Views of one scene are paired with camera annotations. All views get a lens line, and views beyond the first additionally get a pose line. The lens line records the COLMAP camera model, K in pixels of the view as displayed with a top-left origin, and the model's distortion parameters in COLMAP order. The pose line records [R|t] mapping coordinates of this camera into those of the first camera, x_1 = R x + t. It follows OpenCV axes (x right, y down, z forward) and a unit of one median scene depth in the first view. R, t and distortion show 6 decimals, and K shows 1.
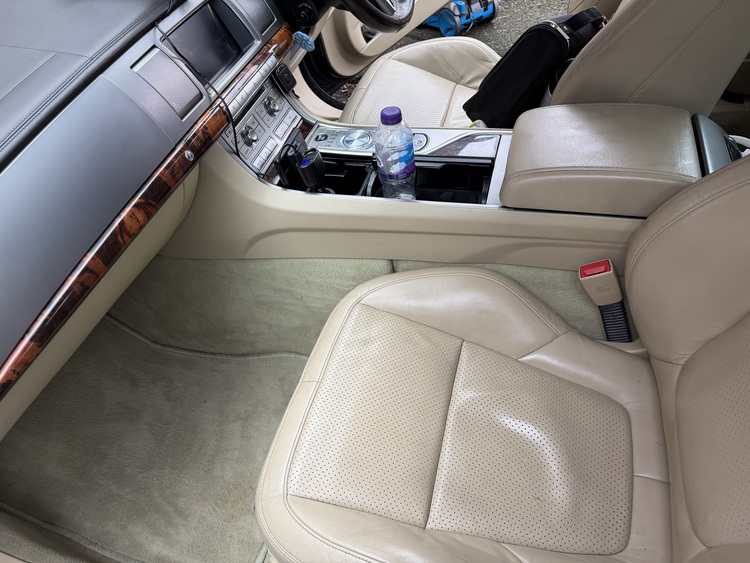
lens RADIAL K [[534.1, 0, 375.0], [0, 534.1, 281.5], [0, 0, 1]] dist [0.091243, -0.153075]
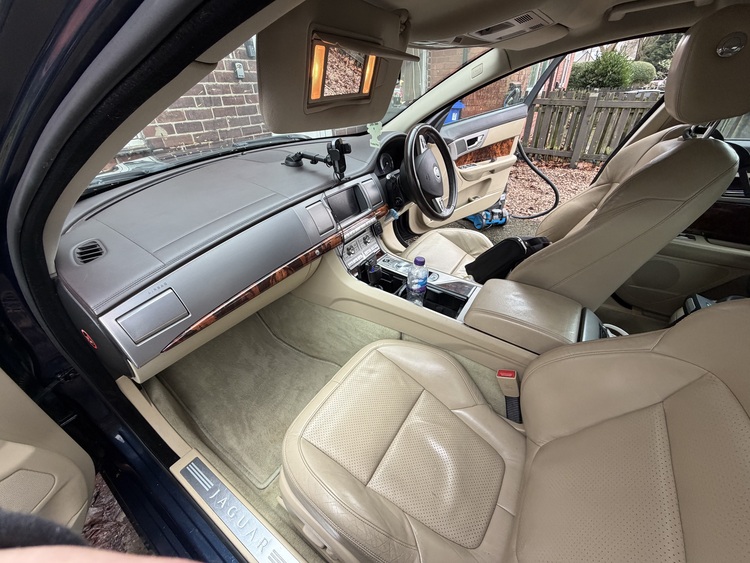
lens RADIAL K [[302.1, 0, 375.0], [0, 302.1, 281.5], [0, 0, 1]] dist [-0.001374, -0.000210]
pose [[0.943347, 0.287053, -0.166422, 0.071698], [-0.312122, 0.937880, -0.151531, -0.020183], [0.112586, 0.194891, 0.974342, -0.060616]]
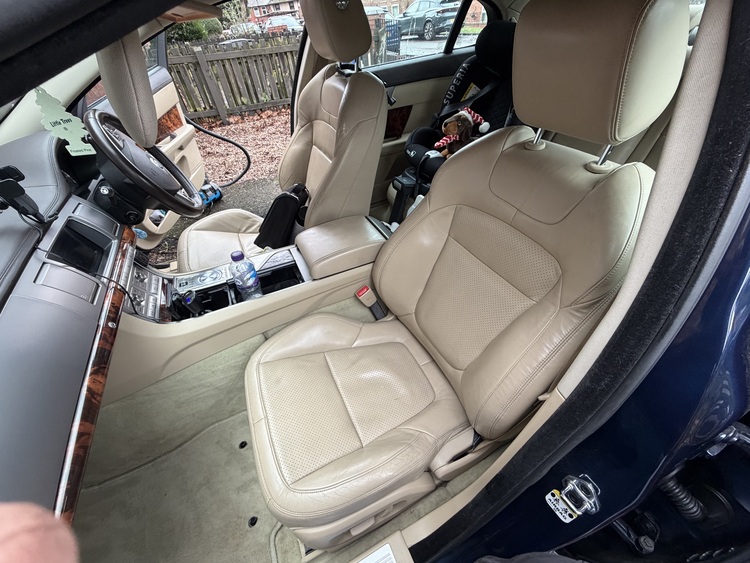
lens RADIAL K [[302.1, 0, 375.0], [0, 302.1, 281.5], [0, 0, 1]] dist [-0.001374, -0.000210]
pose [[0.735897, -0.353390, 0.577556, -0.212907], [0.436032, 0.899918, -0.004938, -0.028121], [-0.518008, 0.255467, 0.816336, -0.015627]]
